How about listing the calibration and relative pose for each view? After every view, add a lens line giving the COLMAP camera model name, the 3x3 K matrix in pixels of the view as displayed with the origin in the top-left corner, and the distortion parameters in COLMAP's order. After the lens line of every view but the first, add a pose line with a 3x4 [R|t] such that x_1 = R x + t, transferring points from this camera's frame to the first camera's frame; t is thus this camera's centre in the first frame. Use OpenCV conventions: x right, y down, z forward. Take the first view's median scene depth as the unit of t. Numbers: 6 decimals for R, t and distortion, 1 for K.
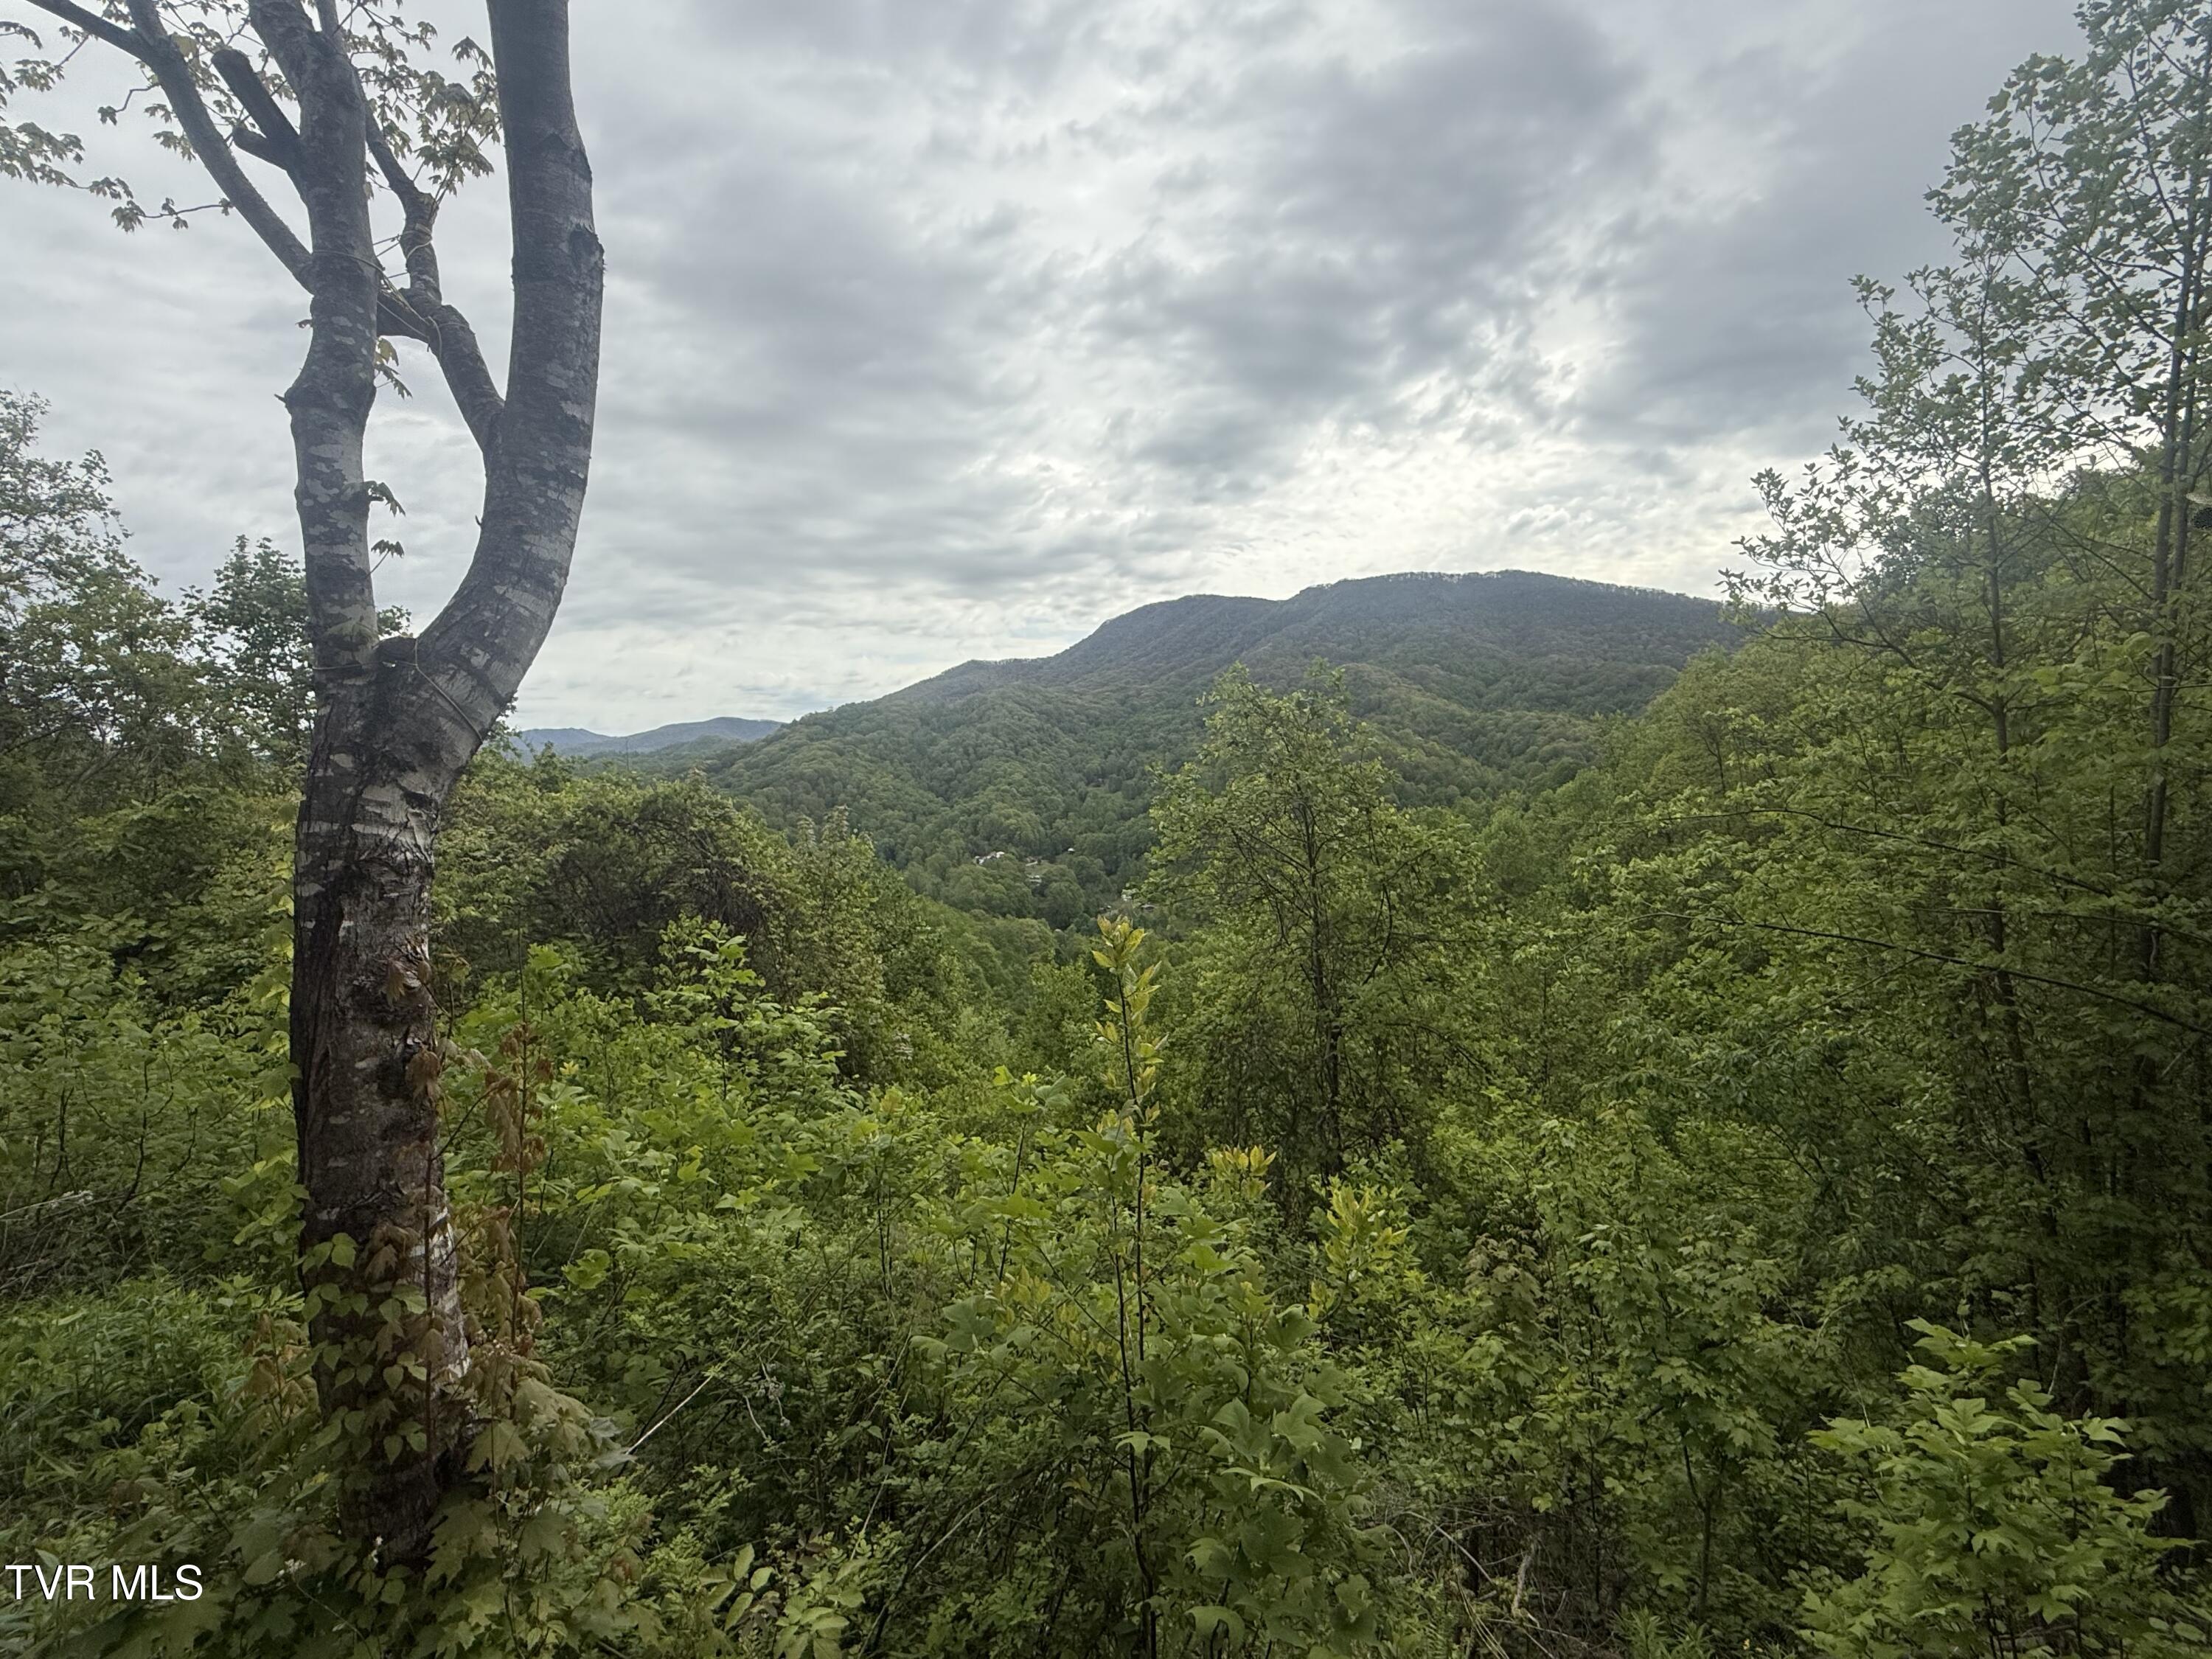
lens RADIAL K [[1088.7, 0, 1082.9], [0, 1088.7, 820.3], [0, 0, 1]] dist [-0.011482, 0.002840]
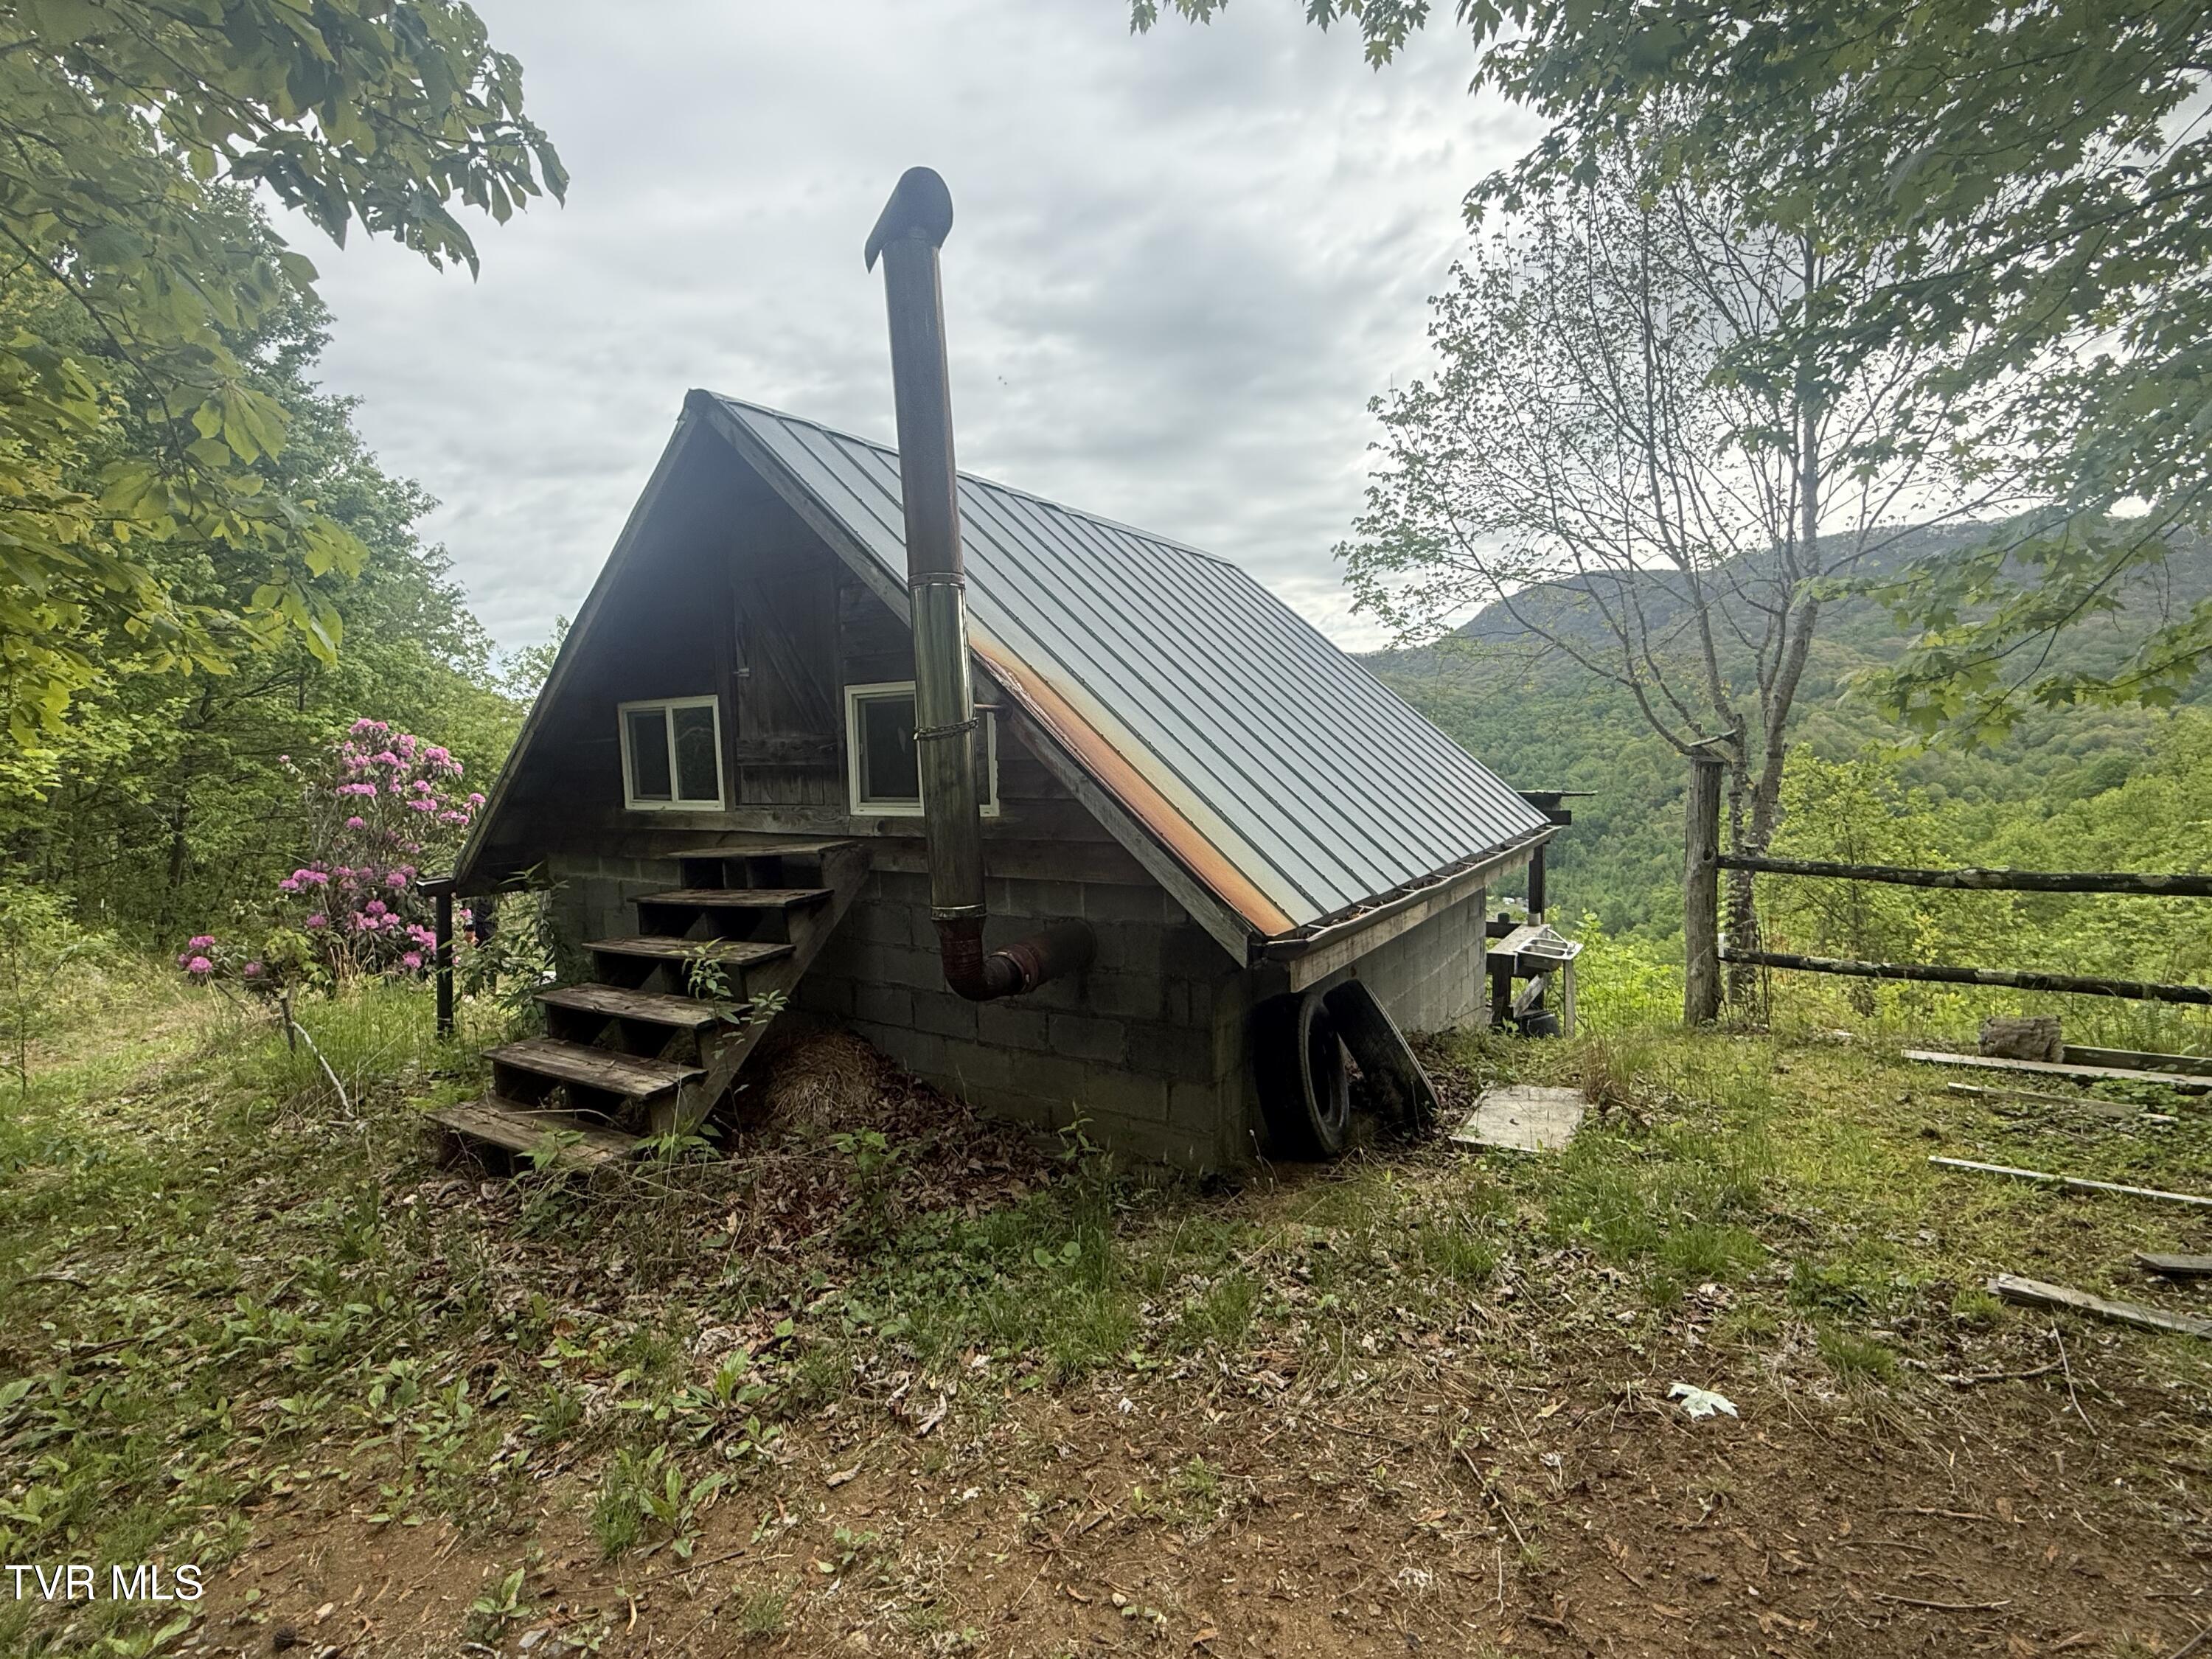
lens RADIAL K [[1088.7, 0, 1044.9], [0, 1088.7, 795.0], [0, 0, 1]] dist [-0.011482, 0.002840]
pose [[0.935572, 0.013663, -0.352870, -0.272677], [-0.019172, 0.999743, -0.012121, -0.039940], [0.352614, 0.018106, 0.935594, -0.641836]]
